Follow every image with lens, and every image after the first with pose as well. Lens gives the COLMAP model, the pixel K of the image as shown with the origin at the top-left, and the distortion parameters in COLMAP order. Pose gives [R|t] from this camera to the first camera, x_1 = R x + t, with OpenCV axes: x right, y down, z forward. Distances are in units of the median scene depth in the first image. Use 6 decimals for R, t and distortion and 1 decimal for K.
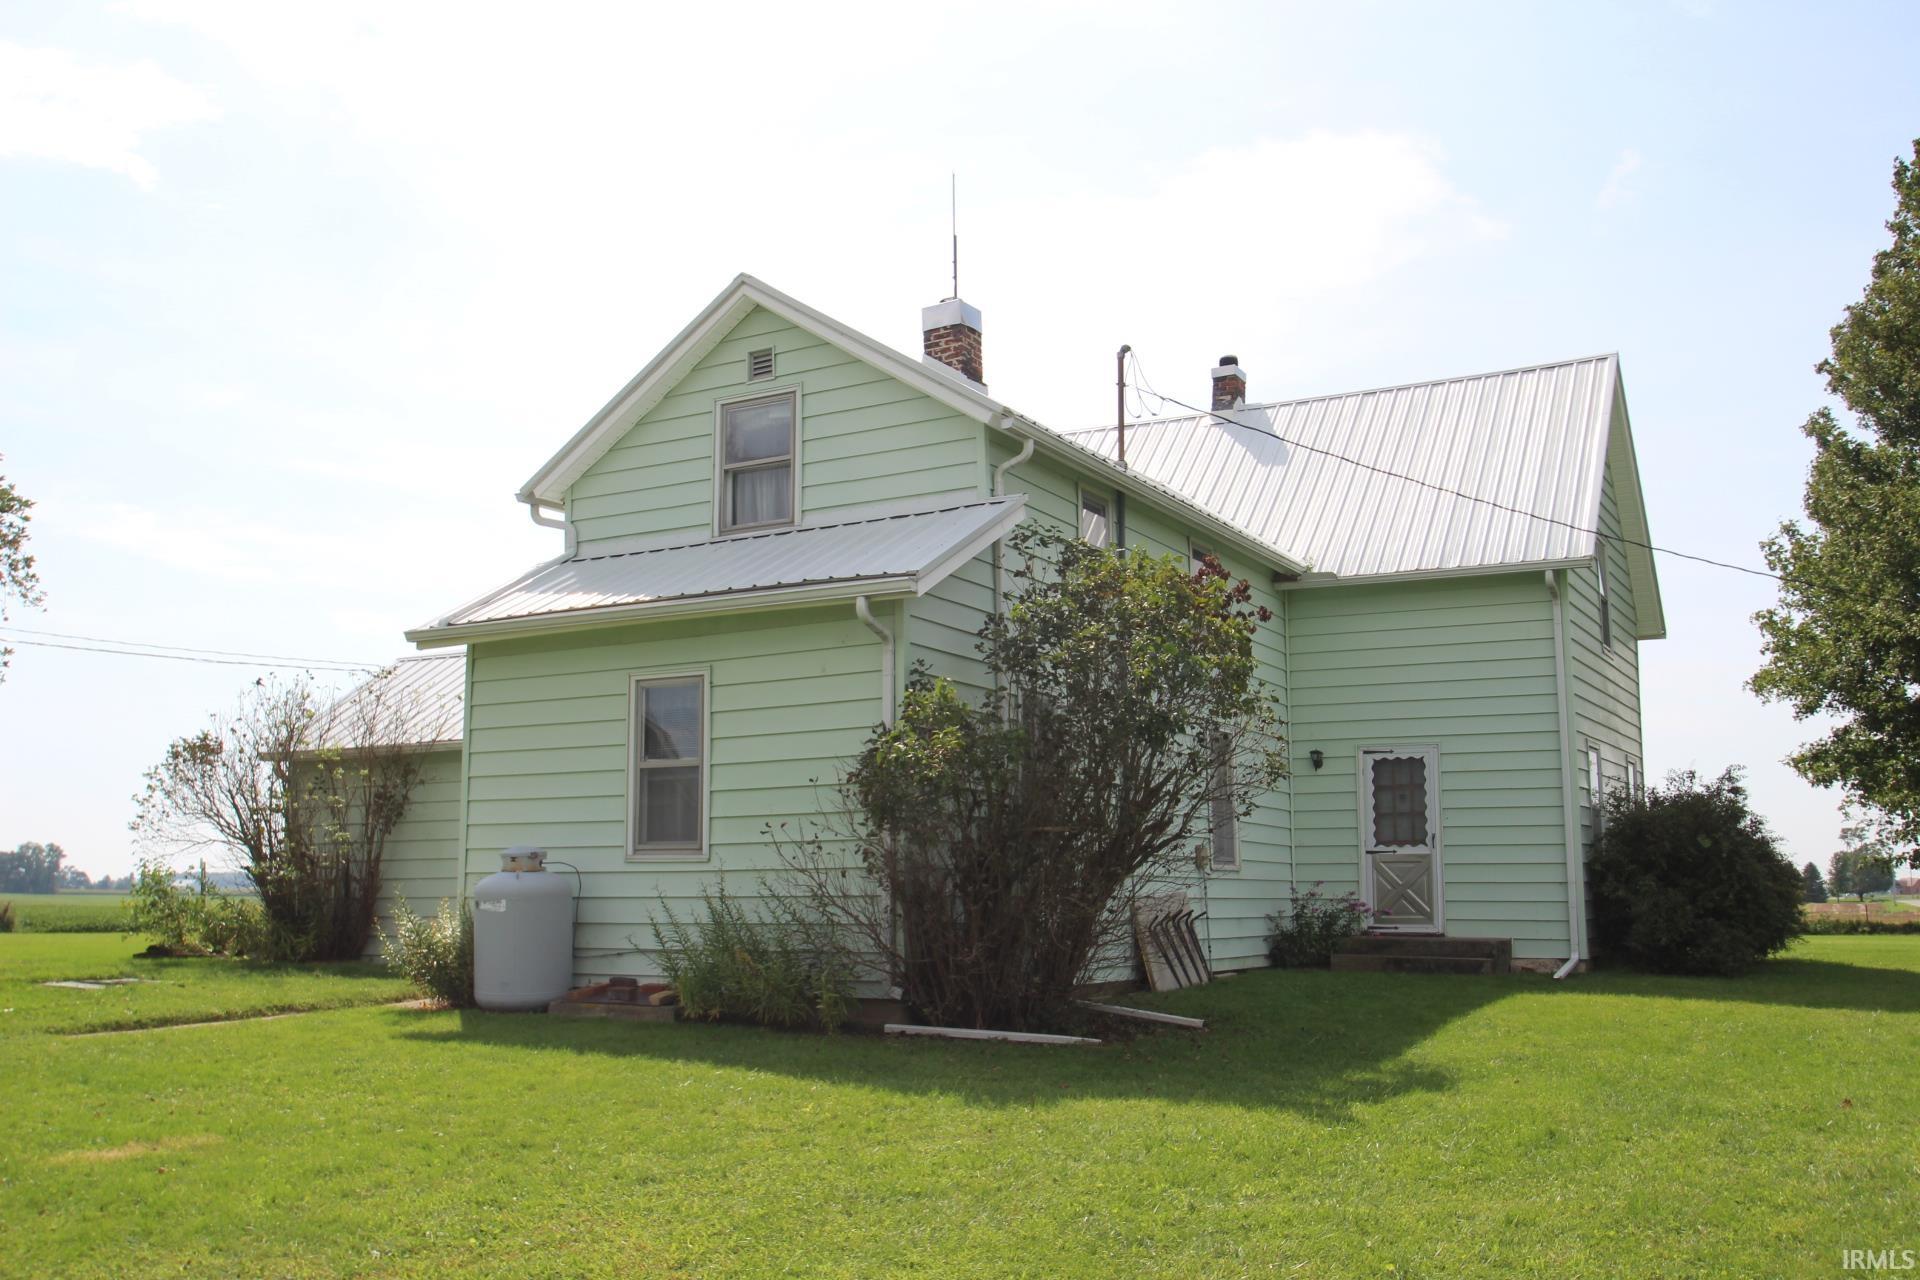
lens RADIAL K [[1716.3, 0, 960.0], [0, 1716.3, 640.0], [0, 0, 1]] dist [-0.061730, -0.003445]
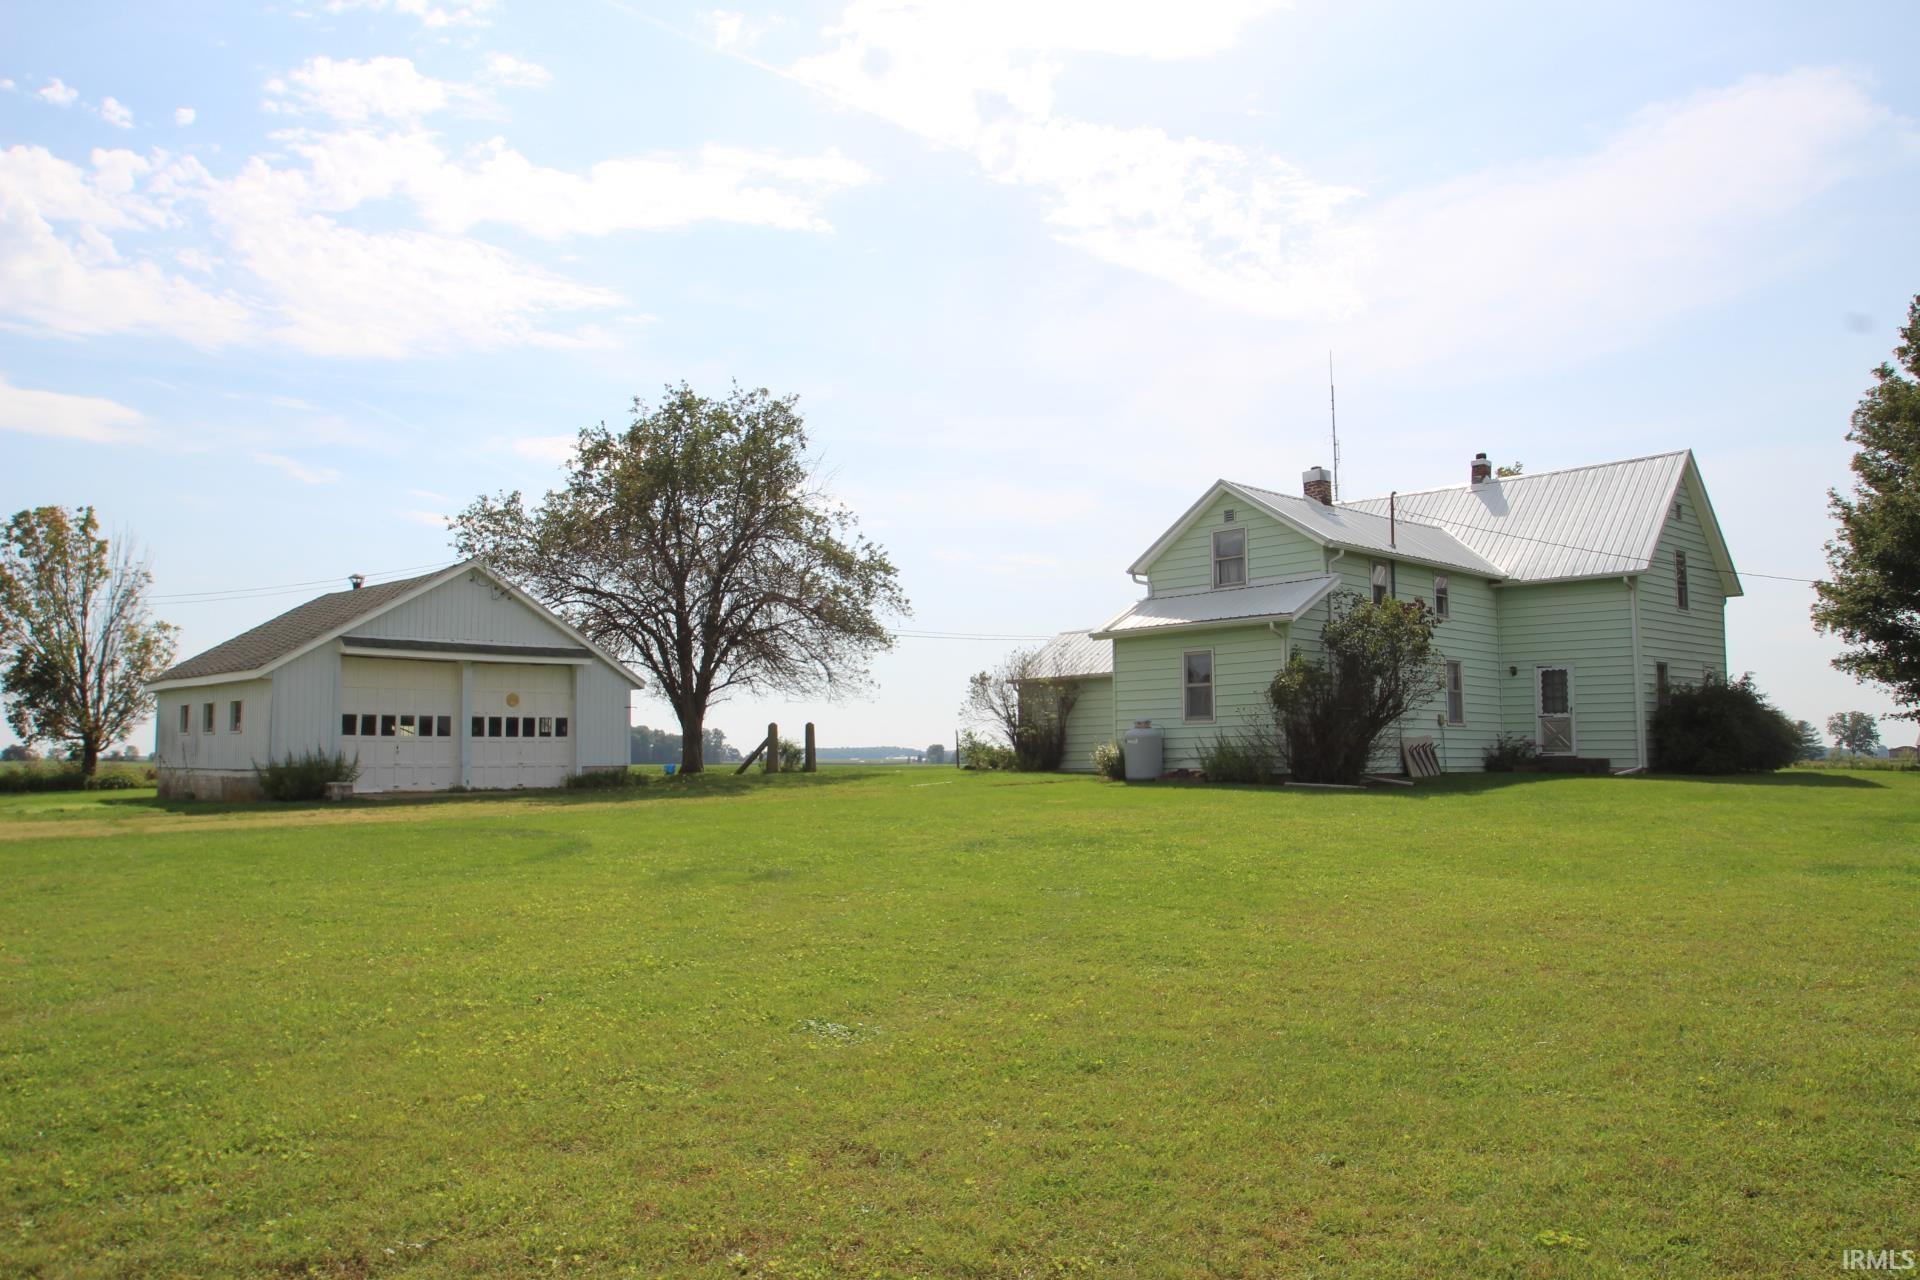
lens RADIAL K [[1497.8, 0, 960.0], [0, 1497.8, 672.9], [0, 0, 1]] dist [-0.000658, 0.003931]
pose [[0.955591, -0.022602, -0.293830, 0.128848], [0.048007, 0.995675, 0.079540, -0.123829], [0.290761, -0.090114, 0.952543, -1.079787]]
